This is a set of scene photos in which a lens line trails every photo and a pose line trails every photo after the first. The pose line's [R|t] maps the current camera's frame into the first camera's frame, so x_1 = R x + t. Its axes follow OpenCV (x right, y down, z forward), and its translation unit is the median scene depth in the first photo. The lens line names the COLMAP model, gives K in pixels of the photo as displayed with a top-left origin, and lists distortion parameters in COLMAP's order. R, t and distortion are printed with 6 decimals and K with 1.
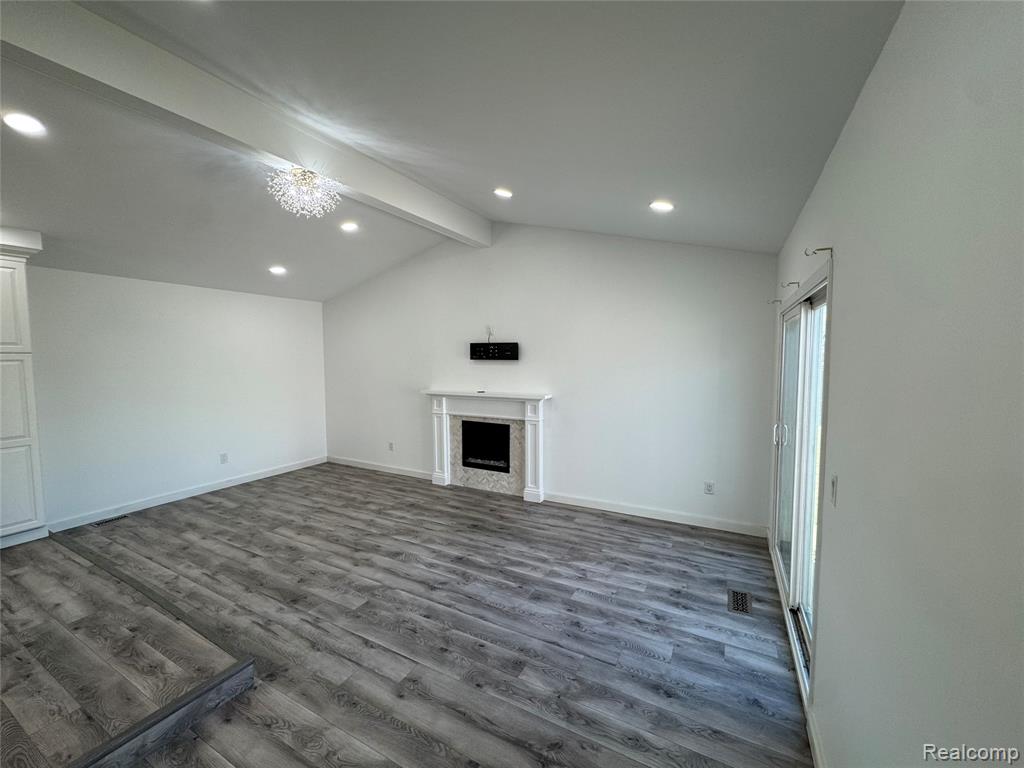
lens RADIAL K [[410.6, 0, 509.9], [0, 410.6, 384.3], [0, 0, 1]] dist [-0.002631, 0.000140]
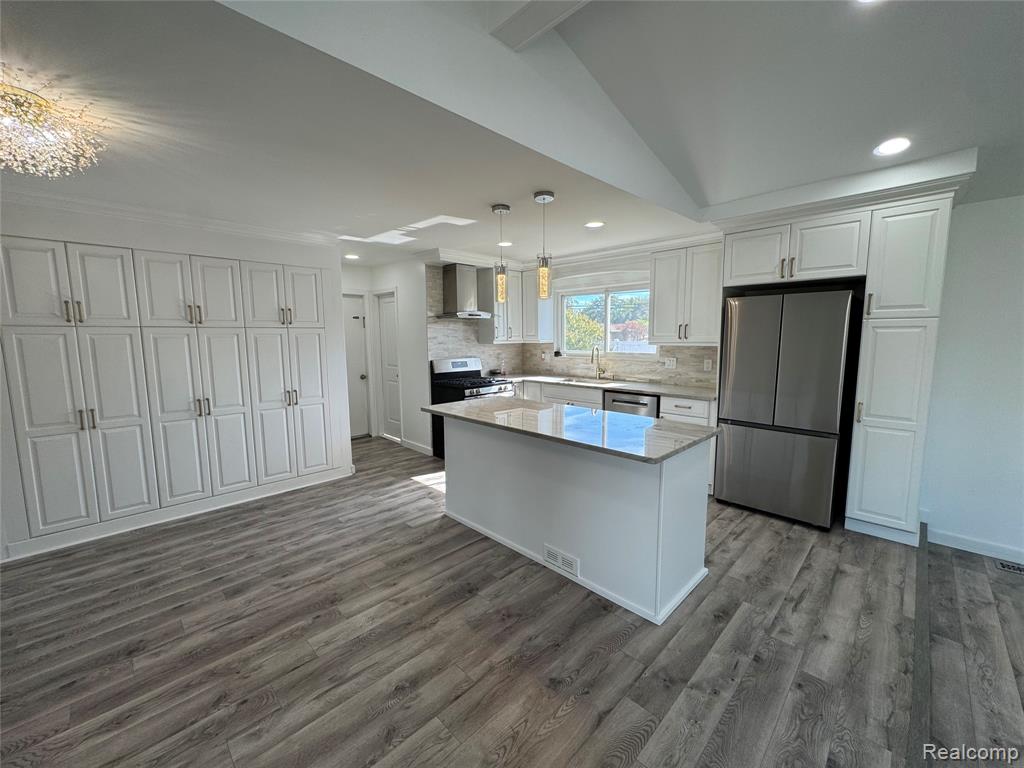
lens RADIAL K [[410.6, 0, 512.2], [0, 410.6, 381.7], [0, 0, 1]] dist [-0.002631, 0.000140]
pose [[-0.284101, 0.116540, -0.951685, -0.187573], [-0.057677, 0.988711, 0.138292, -0.015689], [0.957058, 0.094179, -0.274172, 0.458140]]
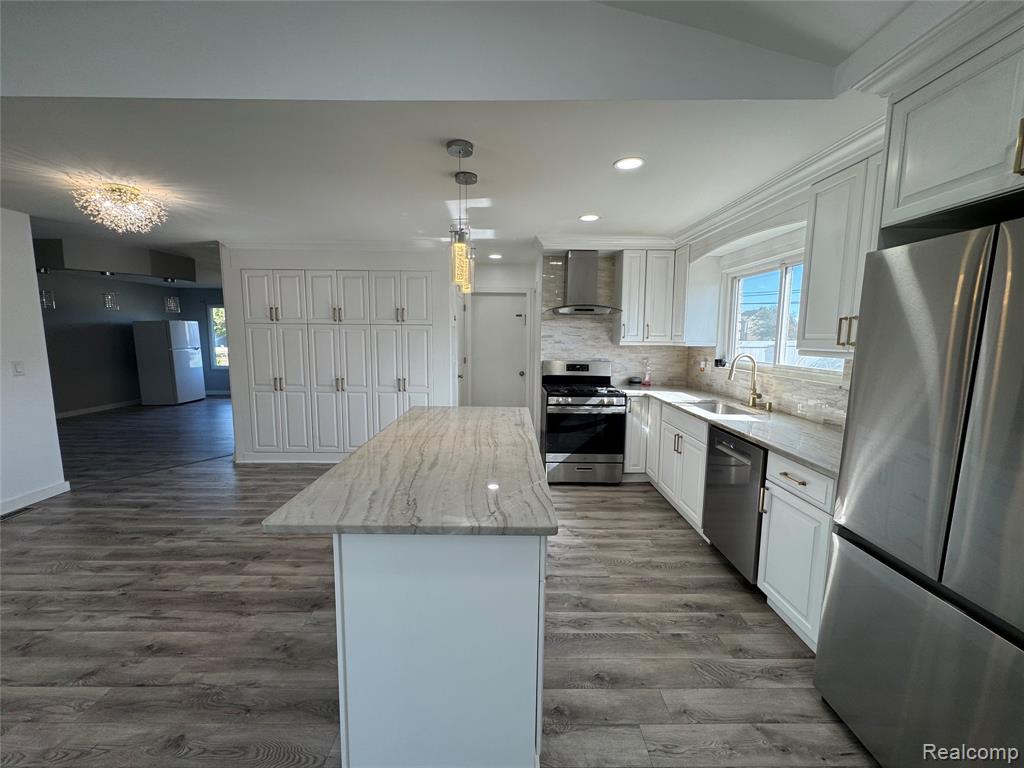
lens RADIAL K [[410.6, 0, 511.0], [0, 410.6, 381.6], [0, 0, 1]] dist [-0.002631, 0.000140]
pose [[-0.874525, 0.054789, -0.481875, -0.788570], [-0.037299, 0.983057, 0.179466, -0.041751], [0.483544, 0.174921, -0.857665, 0.893732]]
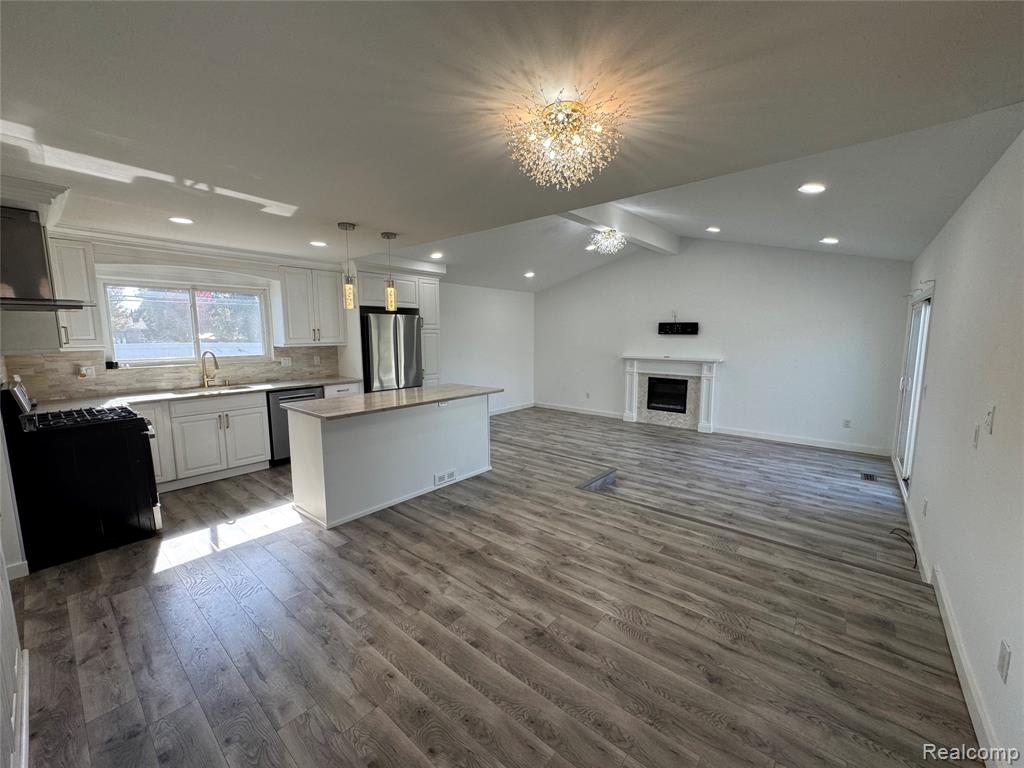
lens RADIAL K [[410.6, 0, 510.3], [0, 410.6, 383.5], [0, 0, 1]] dist [-0.002631, 0.000140]
pose [[0.978640, 0.028840, -0.203549, -0.473608], [-0.017583, 0.998225, 0.056900, 0.059963], [0.204829, -0.052105, 0.977410, -0.799754]]
